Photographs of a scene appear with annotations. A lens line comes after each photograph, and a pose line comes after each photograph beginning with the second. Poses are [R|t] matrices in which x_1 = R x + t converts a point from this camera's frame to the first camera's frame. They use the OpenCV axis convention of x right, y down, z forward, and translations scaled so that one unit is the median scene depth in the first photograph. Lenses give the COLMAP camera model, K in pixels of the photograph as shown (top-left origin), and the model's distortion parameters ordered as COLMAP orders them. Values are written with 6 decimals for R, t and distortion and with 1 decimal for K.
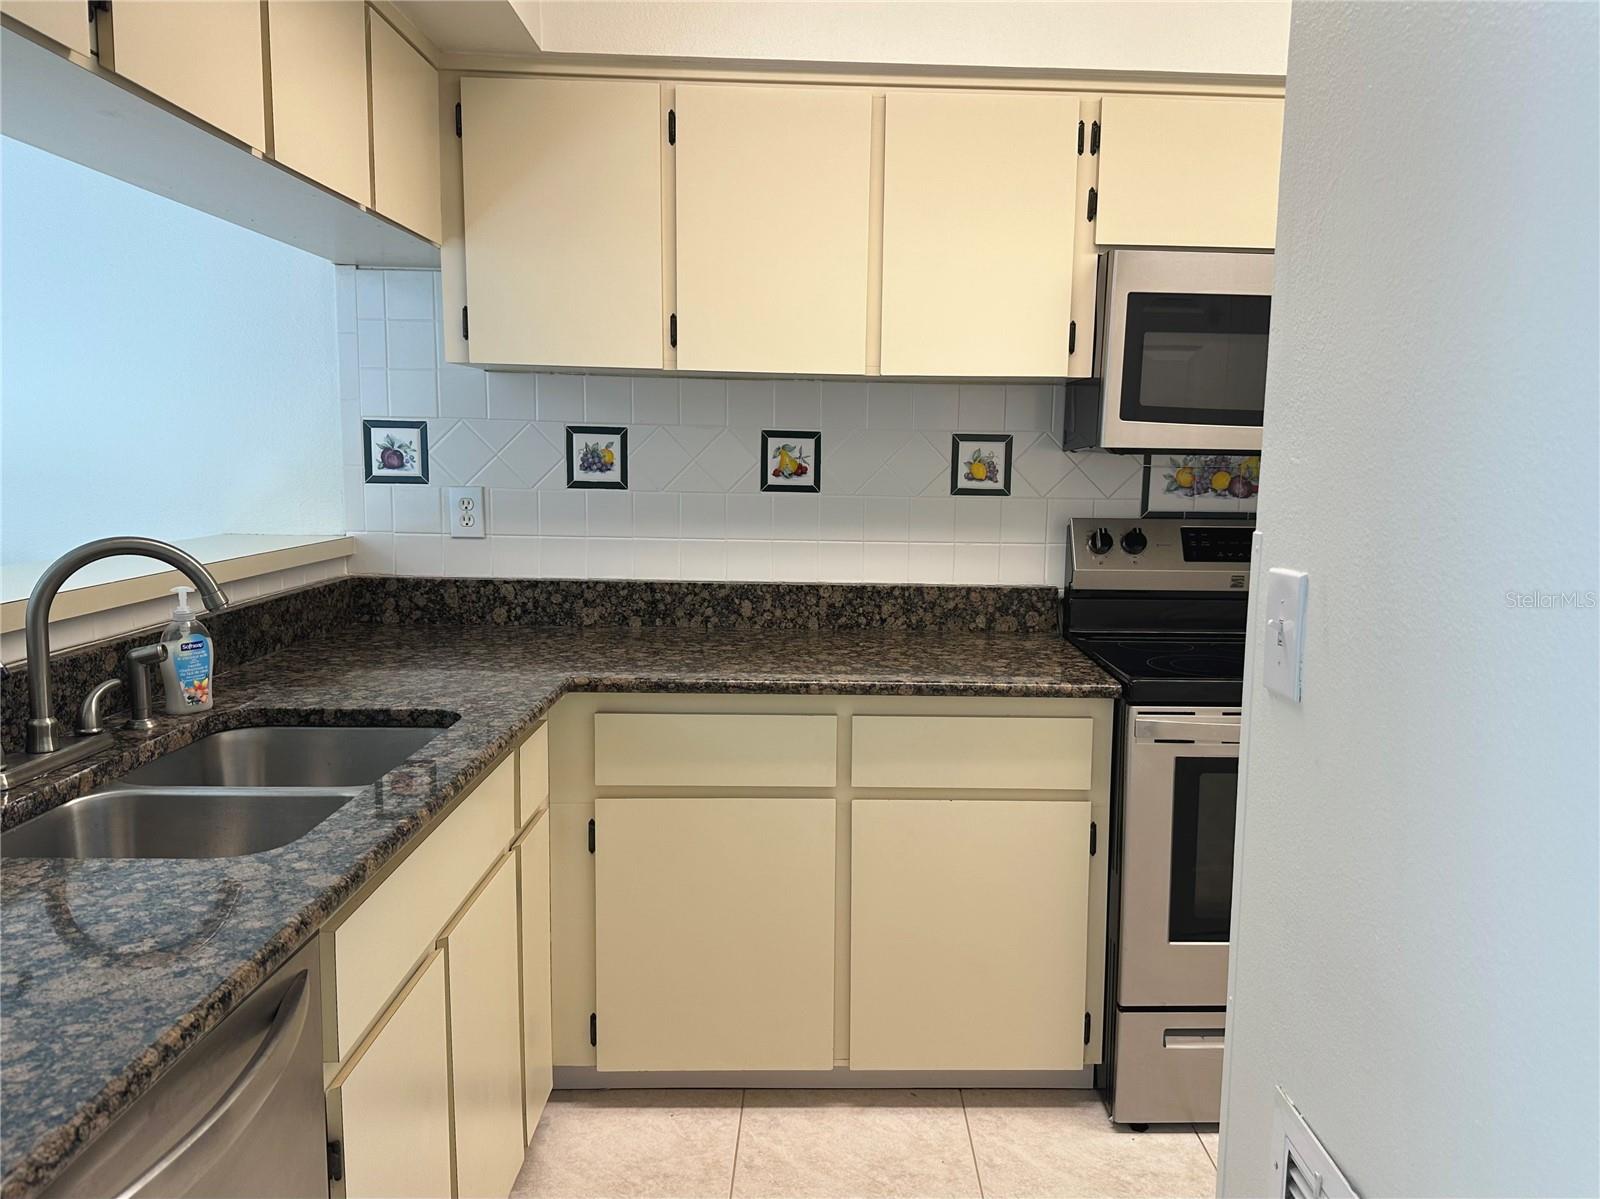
lens RADIAL K [[1118.8, 0, 807.9], [0, 1118.8, 594.2], [0, 0, 1]] dist [0.097082, 0.002282]
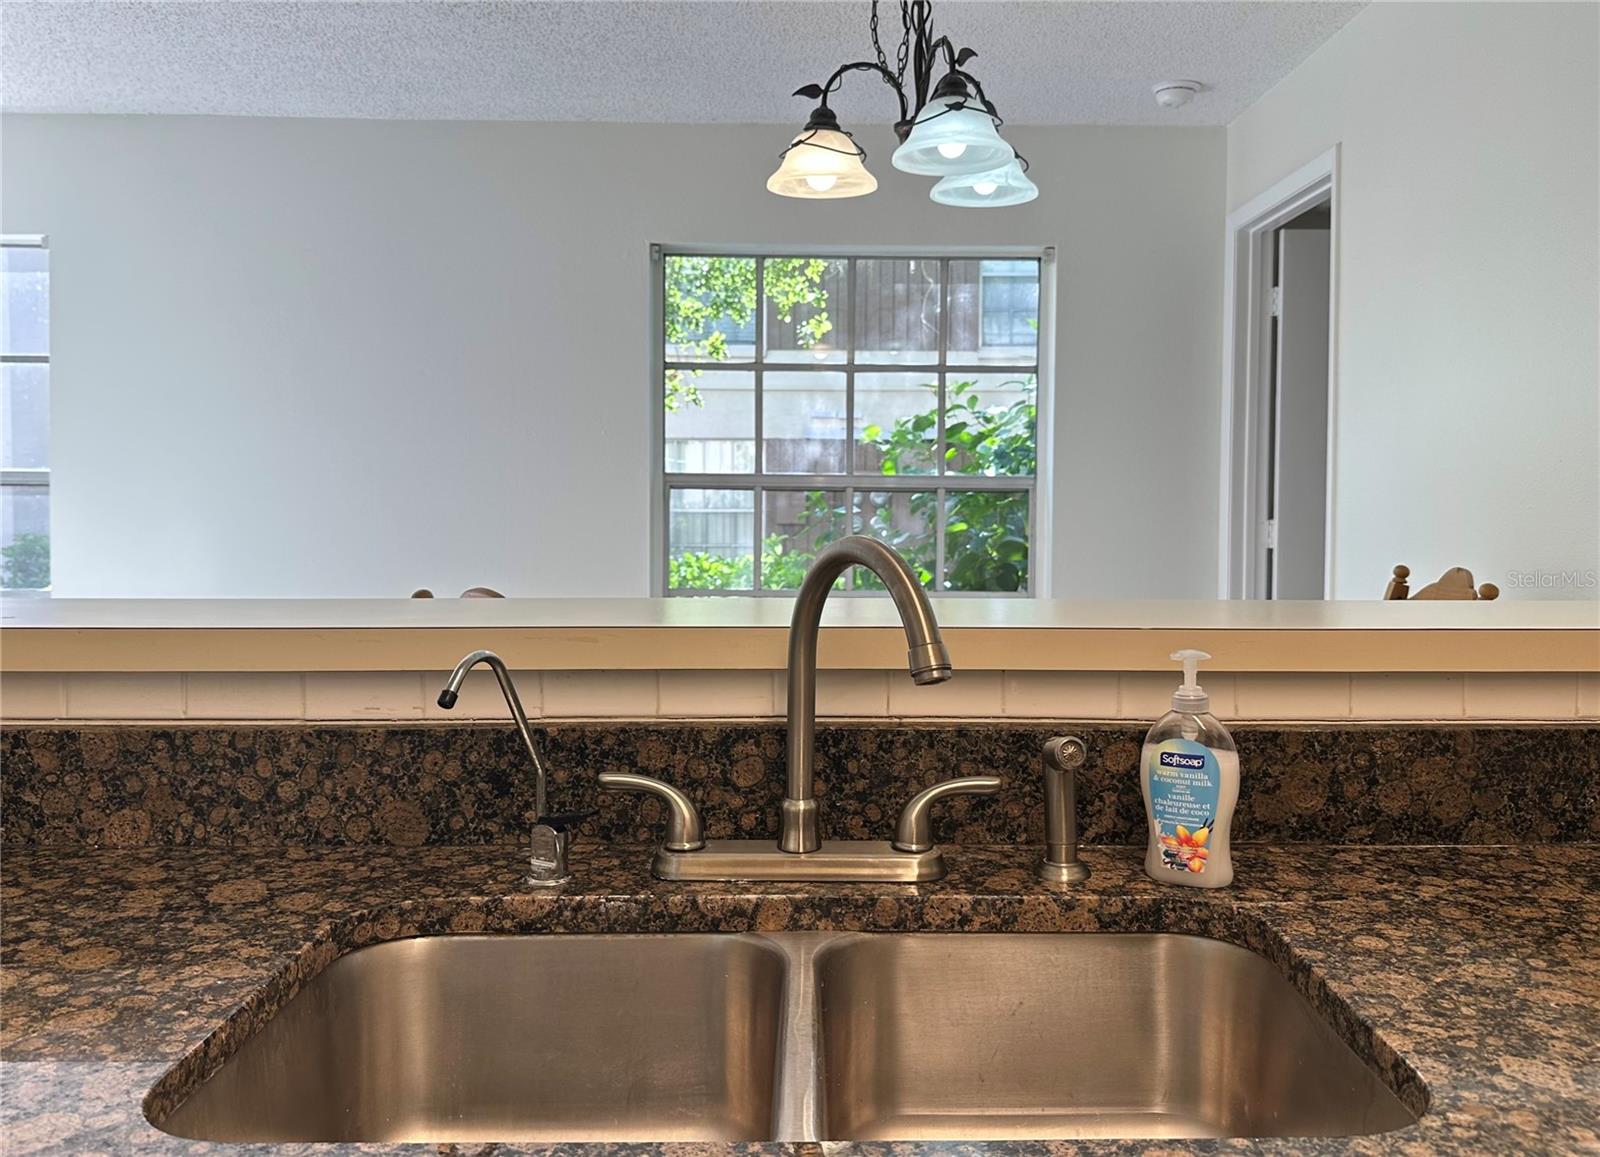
lens RADIAL K [[1215.6, 0, 825.9], [0, 1215.6, 512.8], [0, 0, 1]] dist [0.045231, -0.050313]
pose [[0.023641, 0.008068, -0.999688, 0.040216], [-0.118313, 0.992963, 0.005216, -0.040252], [0.992695, 0.118153, 0.024429, 0.542286]]
